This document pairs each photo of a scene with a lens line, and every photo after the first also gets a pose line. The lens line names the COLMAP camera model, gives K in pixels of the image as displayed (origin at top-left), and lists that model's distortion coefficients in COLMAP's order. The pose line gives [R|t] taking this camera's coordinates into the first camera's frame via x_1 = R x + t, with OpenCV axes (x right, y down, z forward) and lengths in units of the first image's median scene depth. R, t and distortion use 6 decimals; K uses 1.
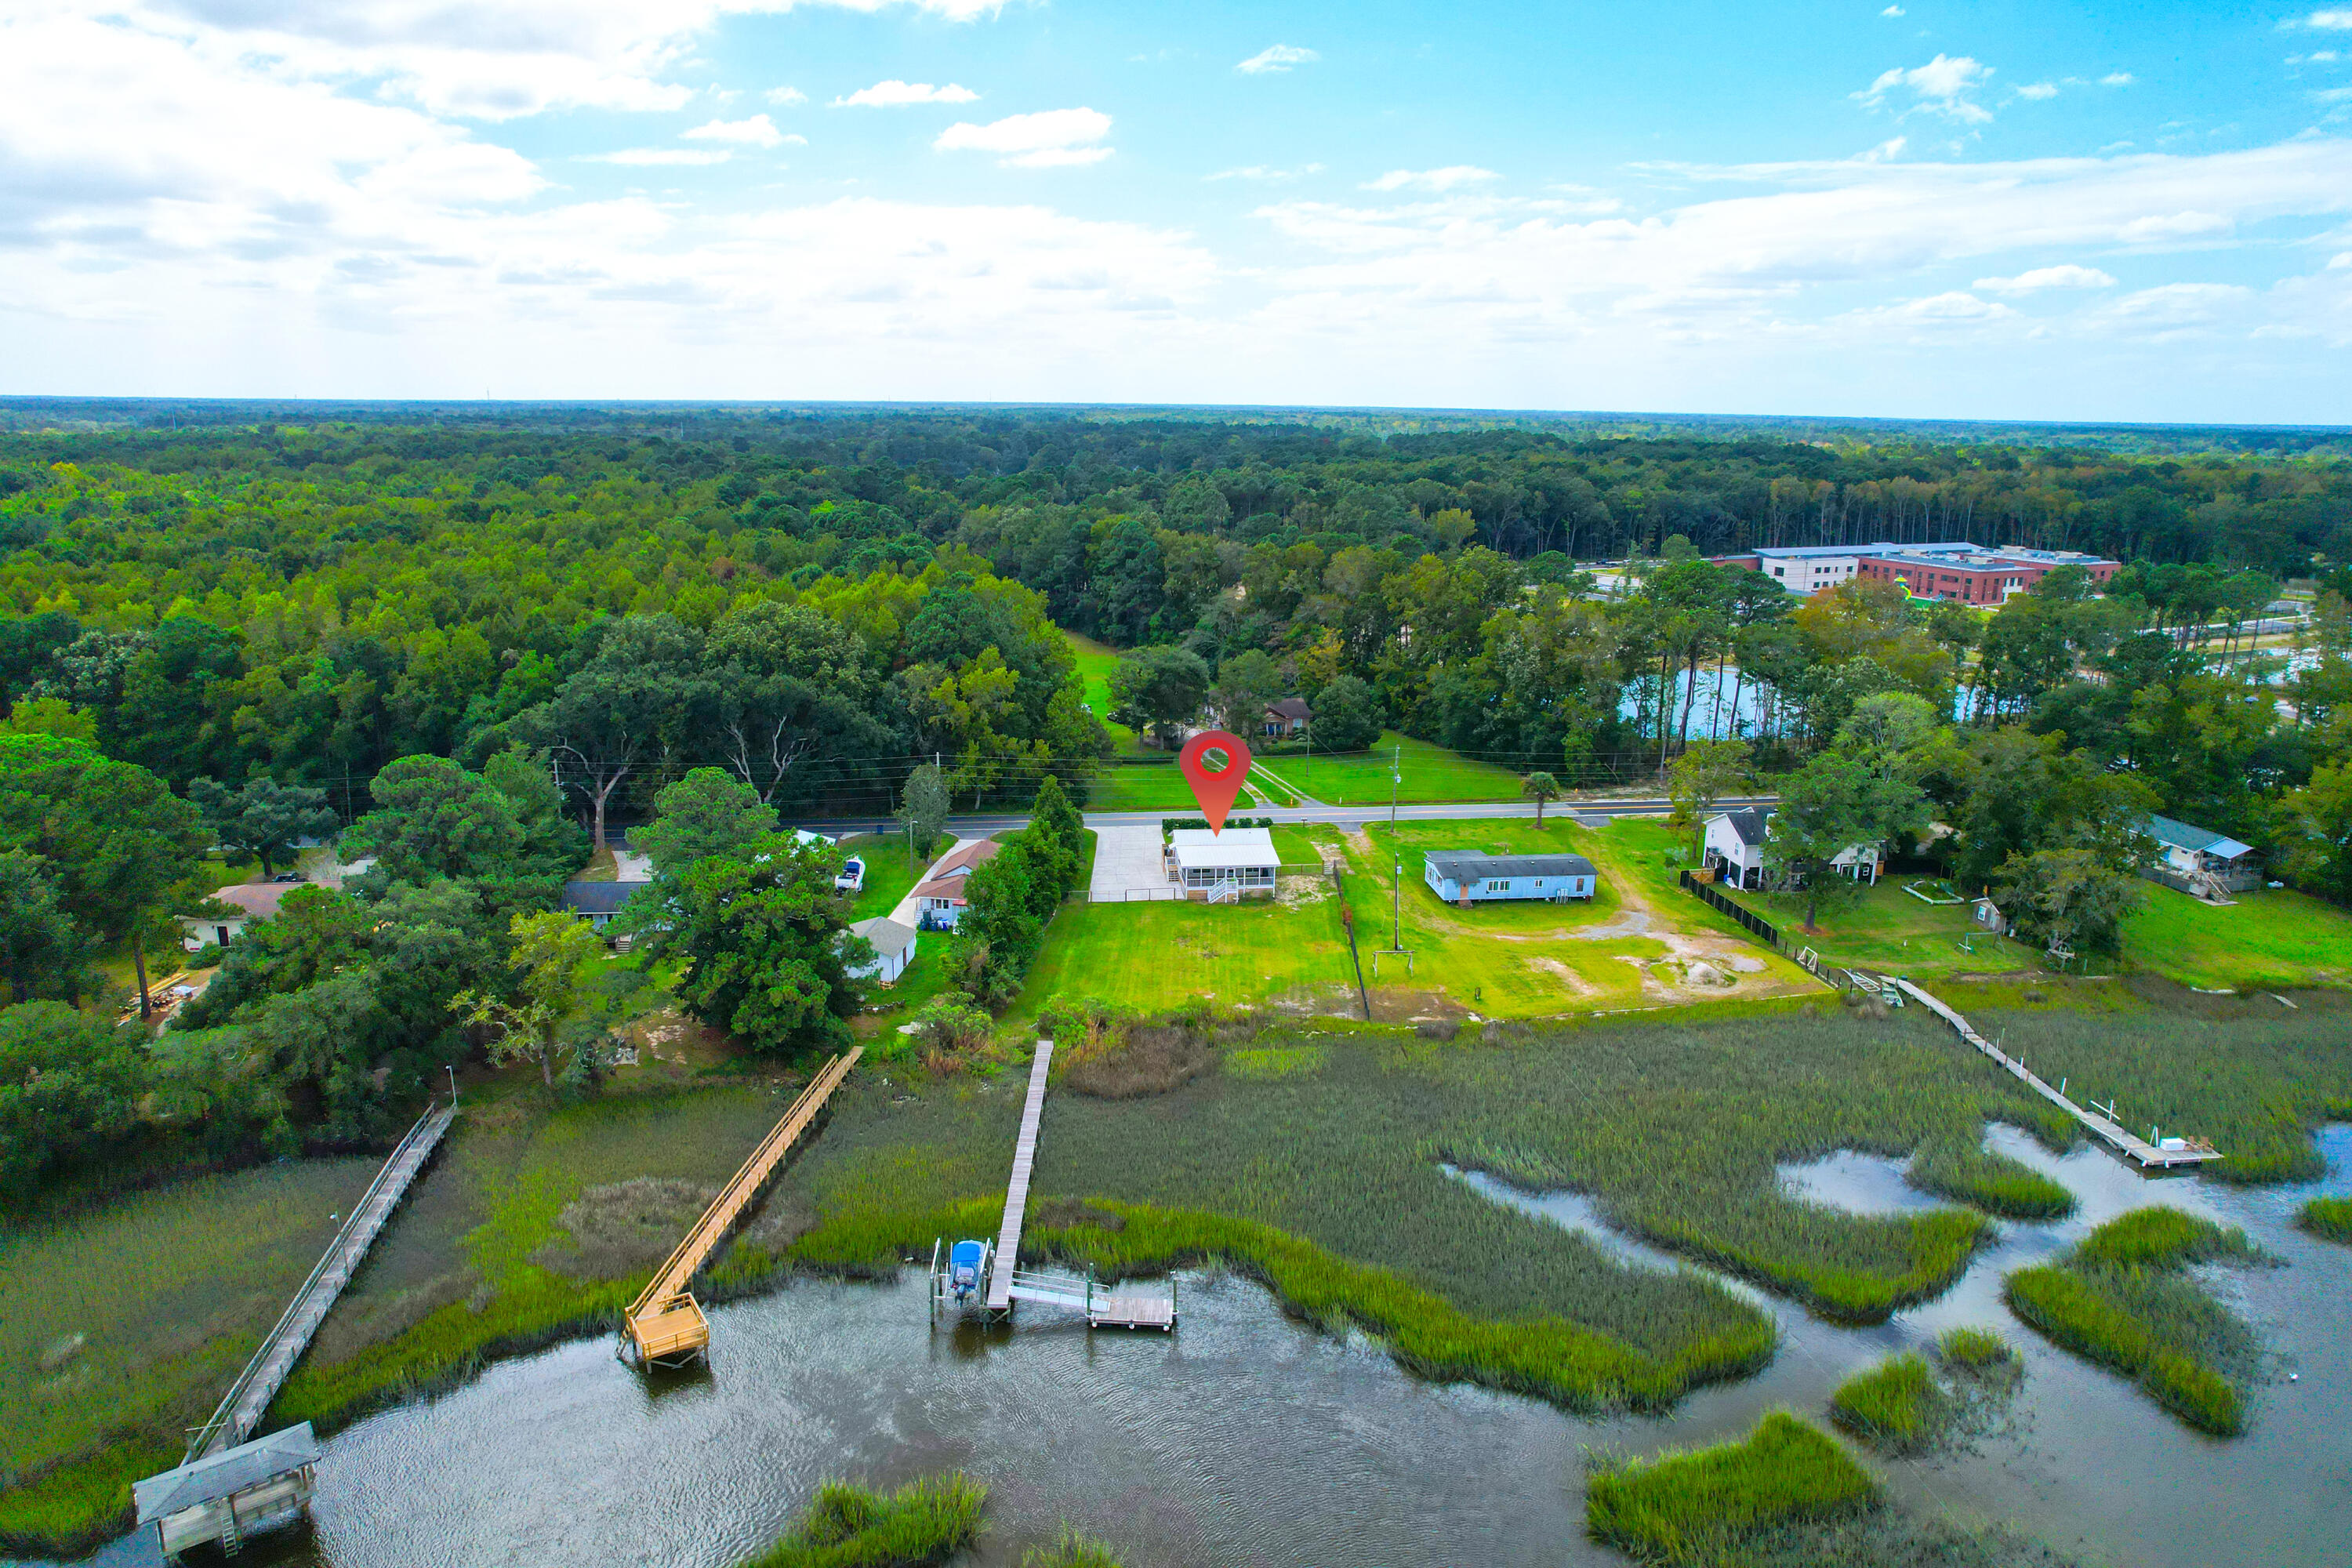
lens RADIAL K [[1509.1, 0, 1179.6], [0, 1509.1, 755.3], [0, 0, 1]] dist [-0.079101, 0.072570]
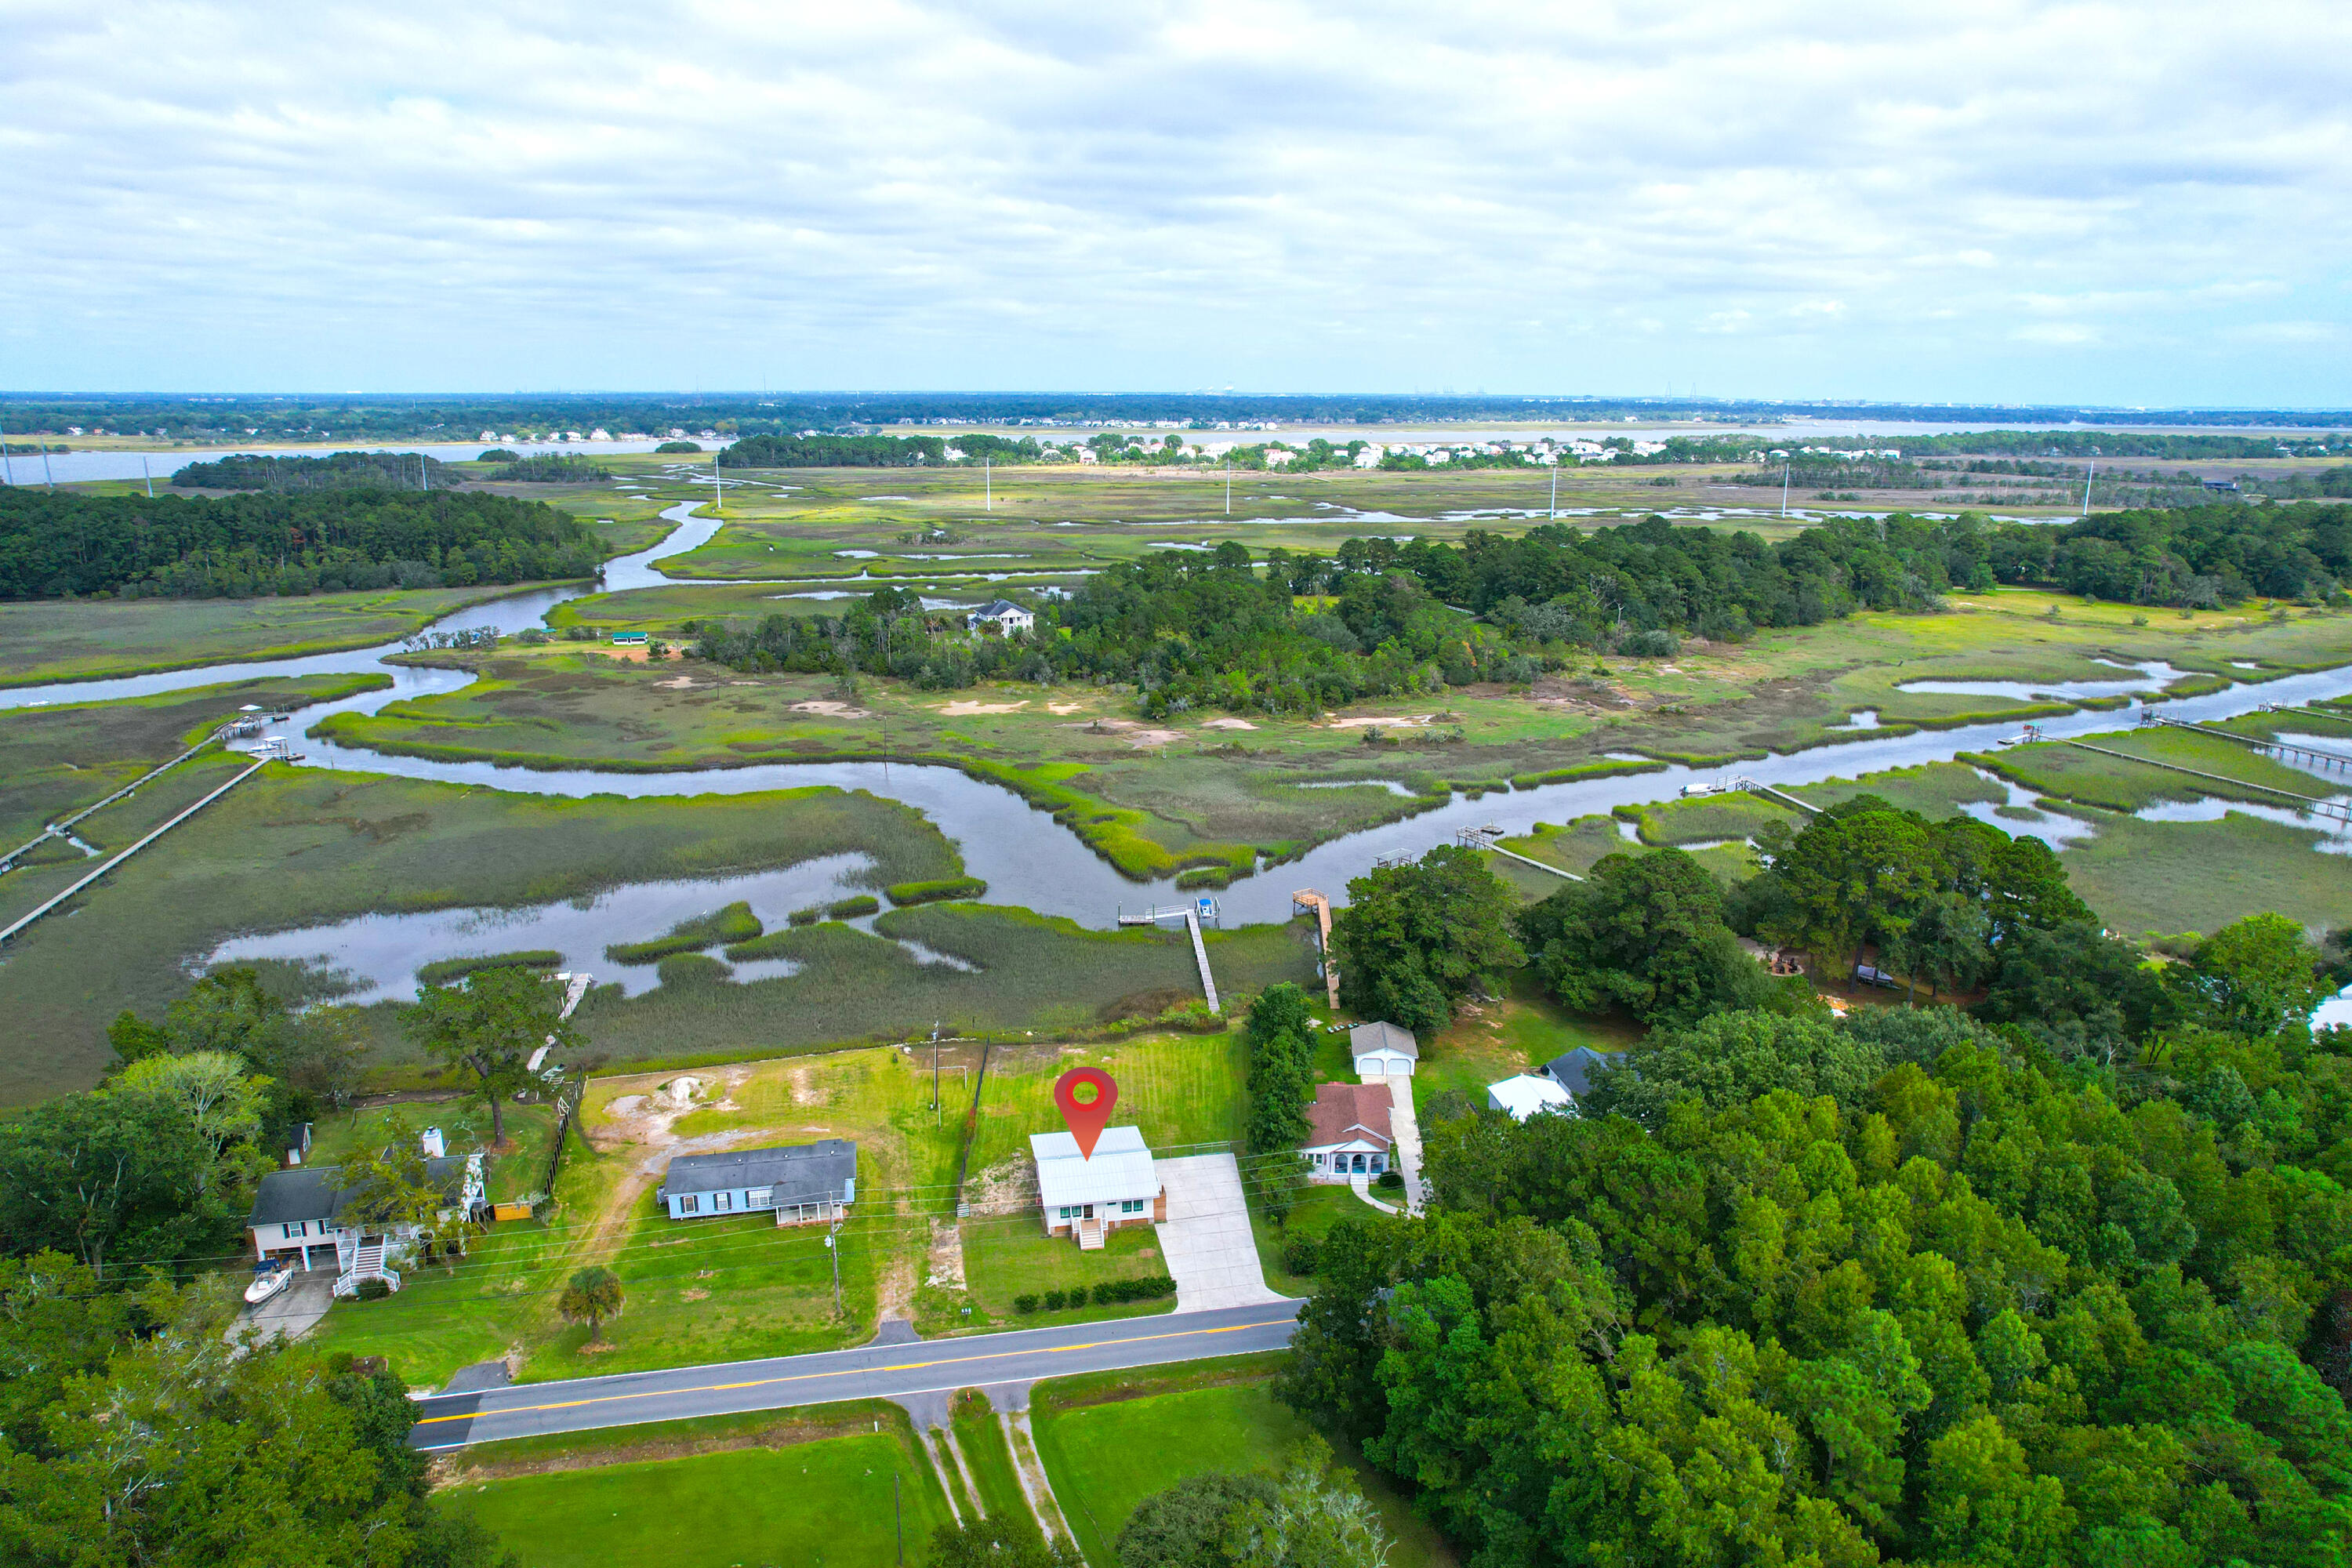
lens RADIAL K [[1500.8, 0, 1177.2], [0, 1500.8, 789.0], [0, 0, 1]] dist [-0.075772, 0.068742]
pose [[-0.997761, -0.000815, -0.066880, 0.026867], [-0.032588, 0.879130, 0.475467, -0.383909], [0.058409, 0.476582, -0.877188, 1.189704]]
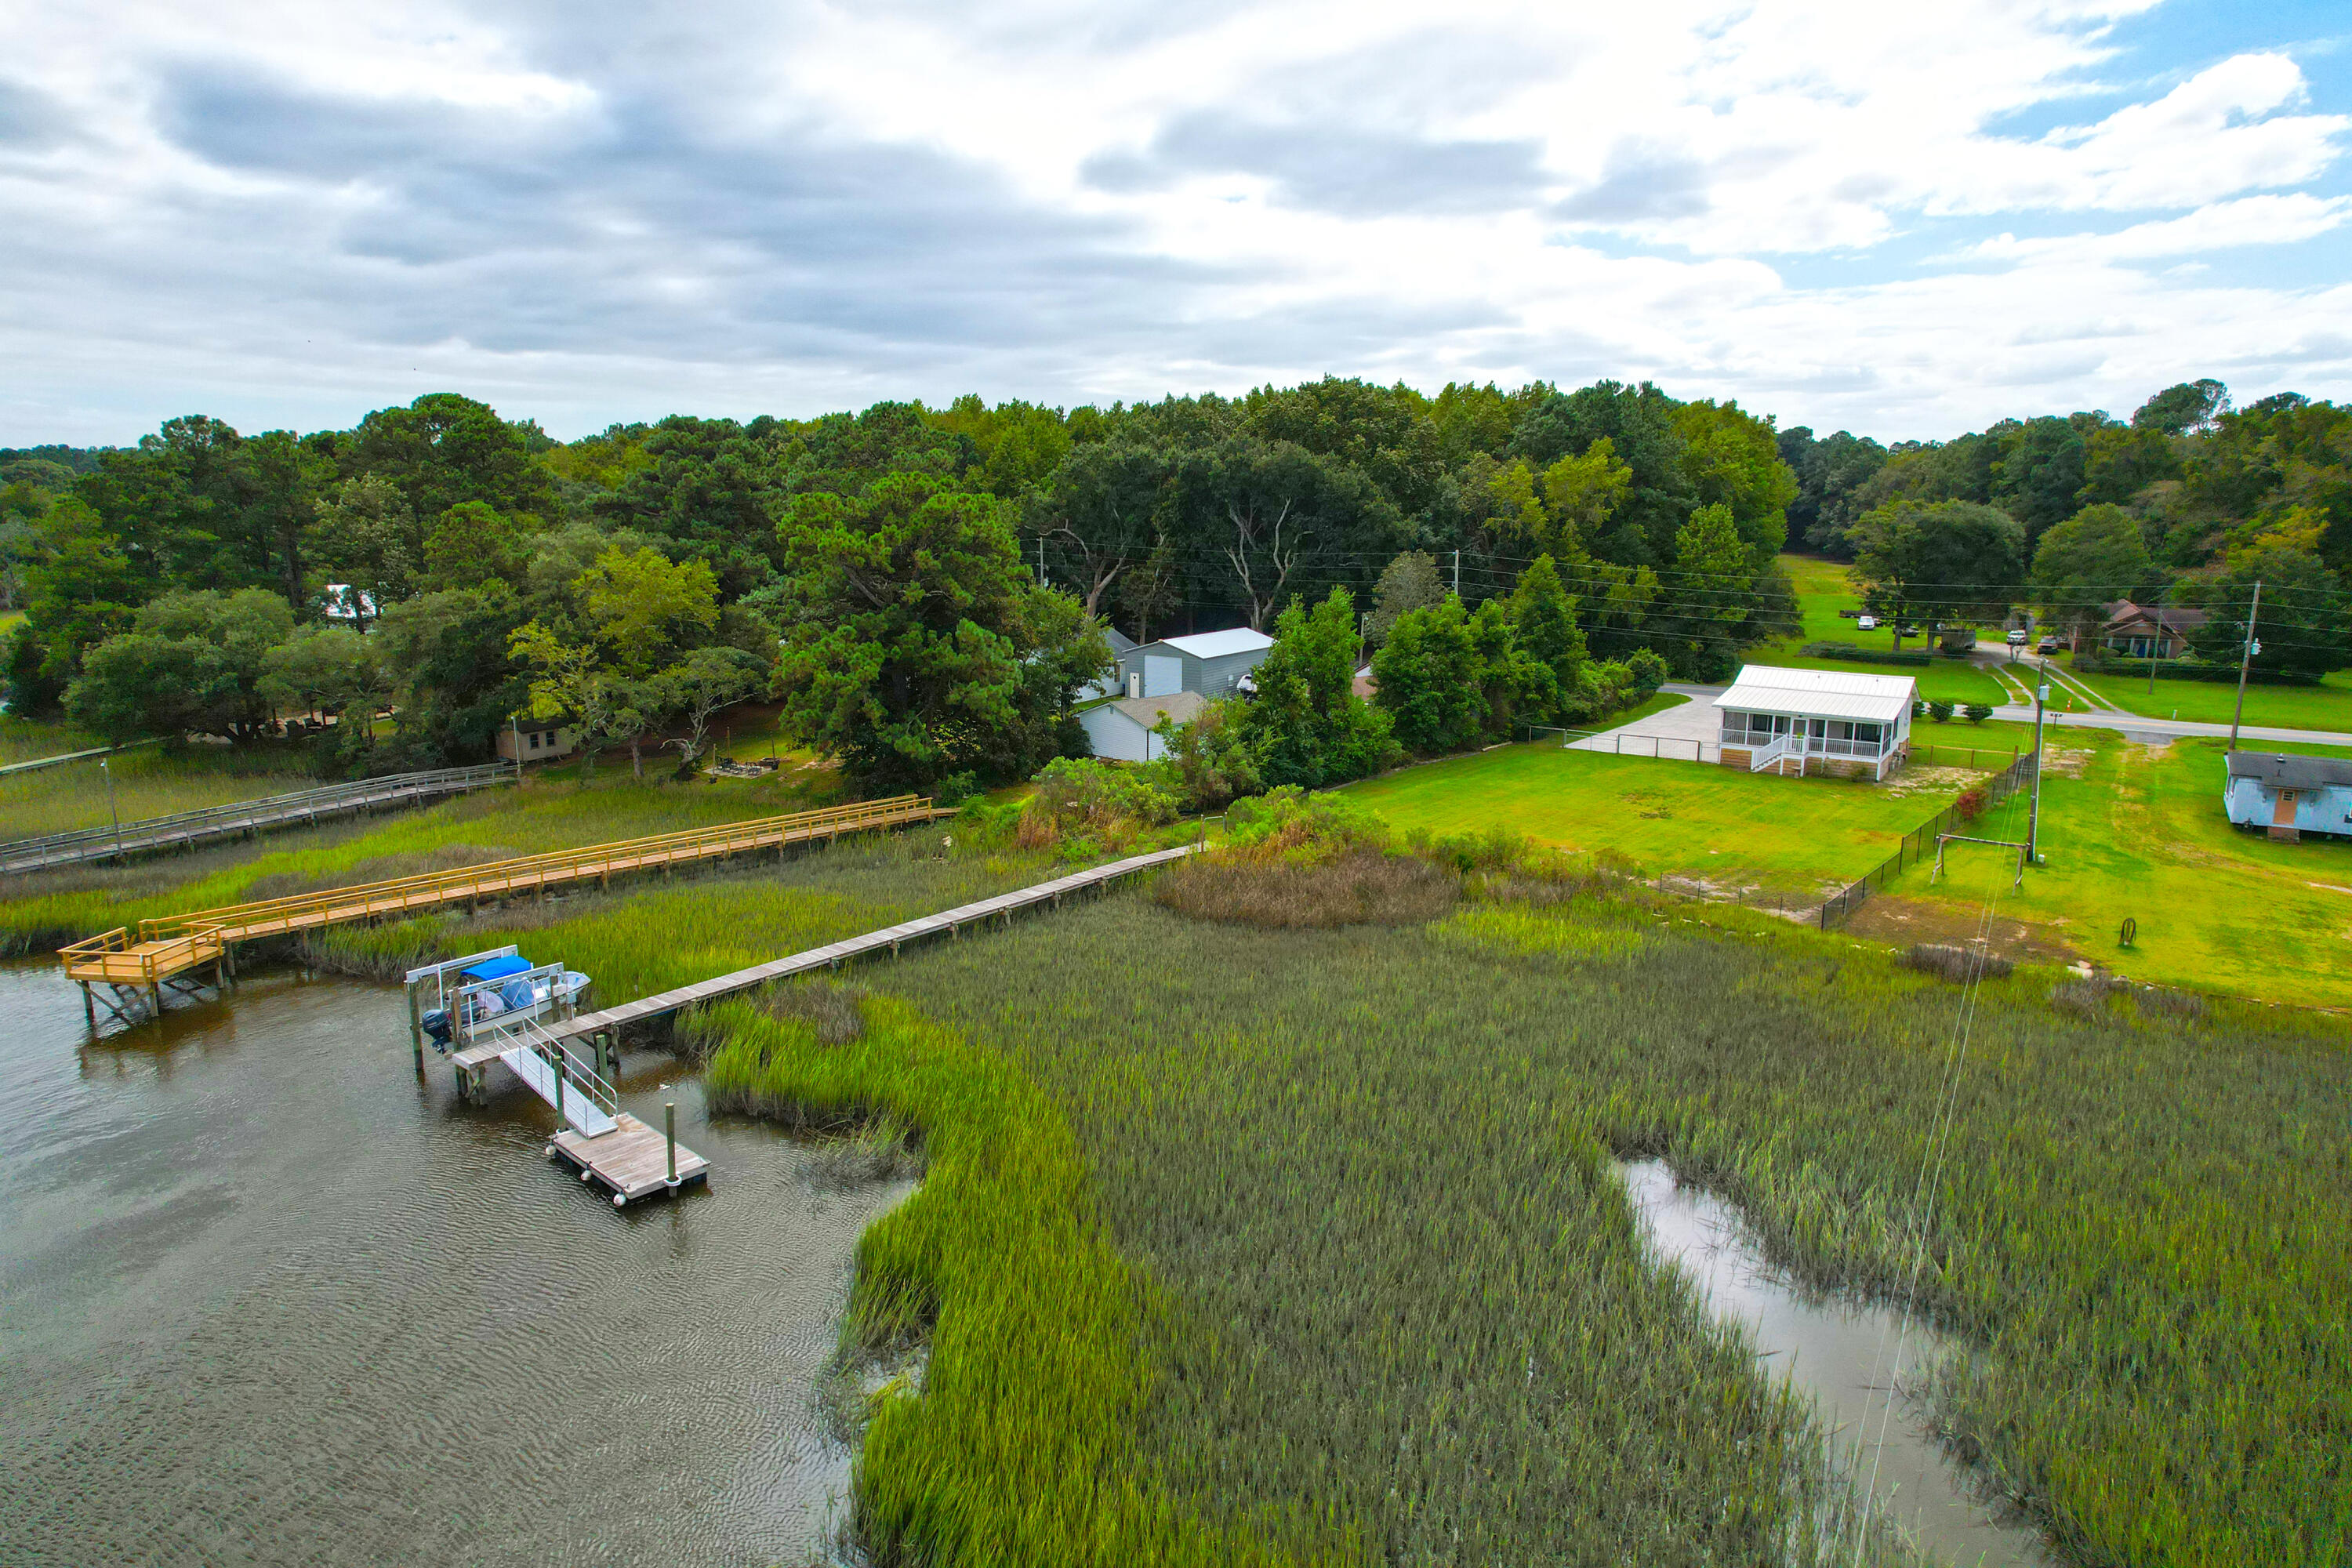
lens RADIAL K [[1502.3, 0, 1189.2], [0, 1502.3, 785.7], [0, 0, 1]] dist [-0.076236, 0.066716]
pose [[0.769390, 0.118559, -0.627680, 0.149812], [-0.141406, 0.989858, 0.013638, 0.088451], [0.622931, 0.078264, 0.778352, 0.286190]]
